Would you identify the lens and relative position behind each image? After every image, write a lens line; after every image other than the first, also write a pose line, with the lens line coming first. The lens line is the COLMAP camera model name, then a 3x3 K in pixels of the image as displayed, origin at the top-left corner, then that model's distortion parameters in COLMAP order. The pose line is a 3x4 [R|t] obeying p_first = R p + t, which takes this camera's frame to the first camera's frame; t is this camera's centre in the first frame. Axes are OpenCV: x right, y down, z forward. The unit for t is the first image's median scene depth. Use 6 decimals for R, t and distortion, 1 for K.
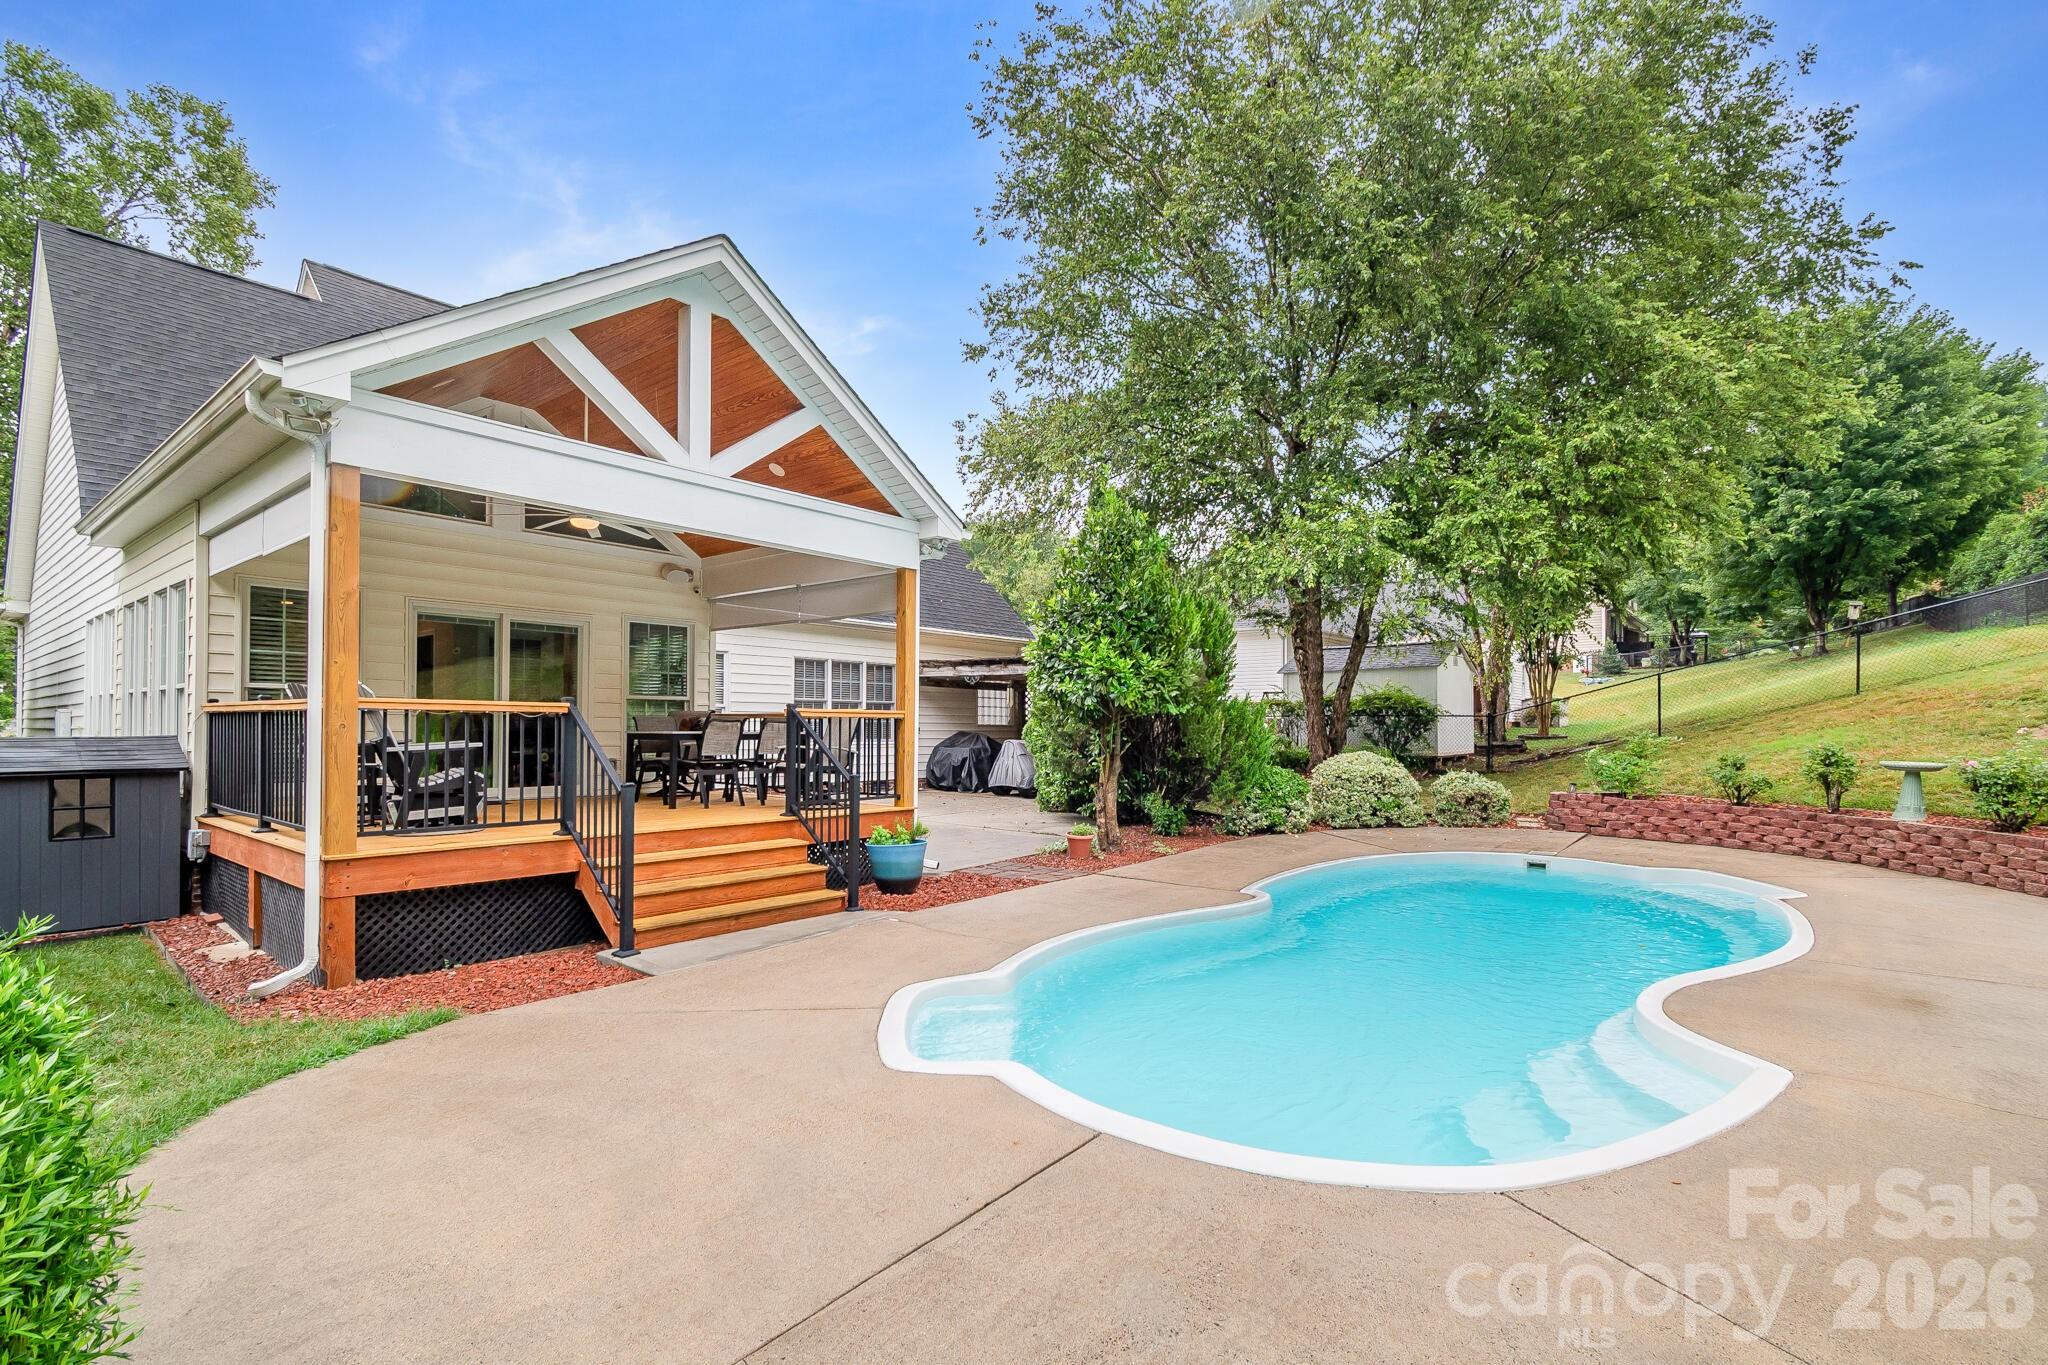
lens RADIAL K [[926.7, 0, 985.7], [0, 926.7, 715.8], [0, 0, 1]] dist [0.000438, -0.000316]
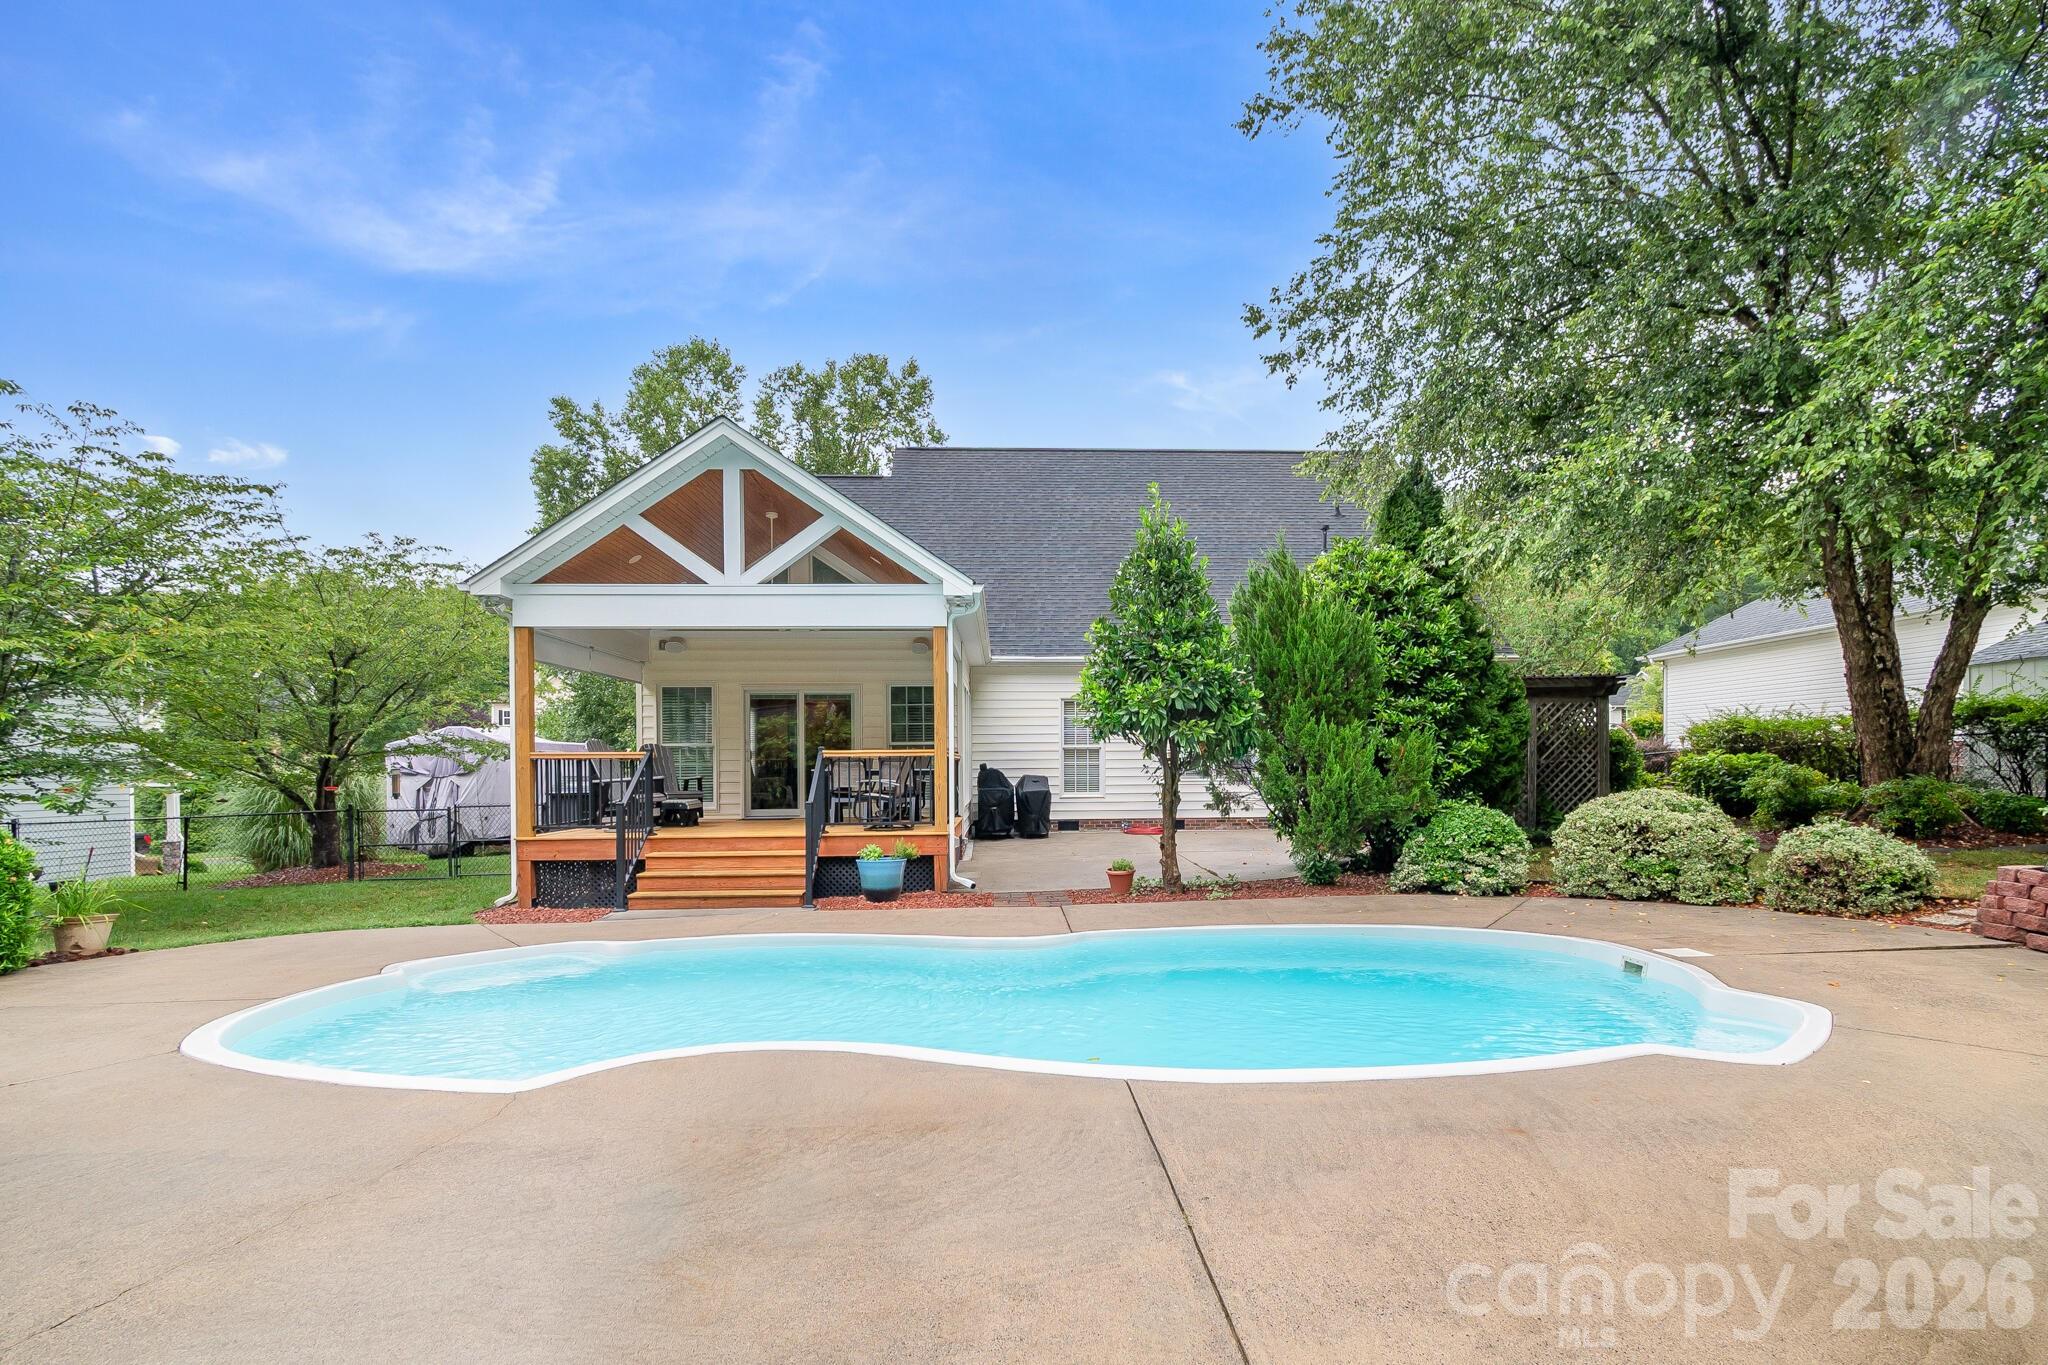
lens RADIAL K [[926.7, 0, 1035.9], [0, 926.7, 775.5], [0, 0, 1]] dist [0.000438, -0.000316]
pose [[0.681751, -0.007143, -0.731549, 0.779794], [0.020171, 0.999756, 0.009036, 0.017466], [0.731306, -0.020916, 0.681729, 0.277125]]
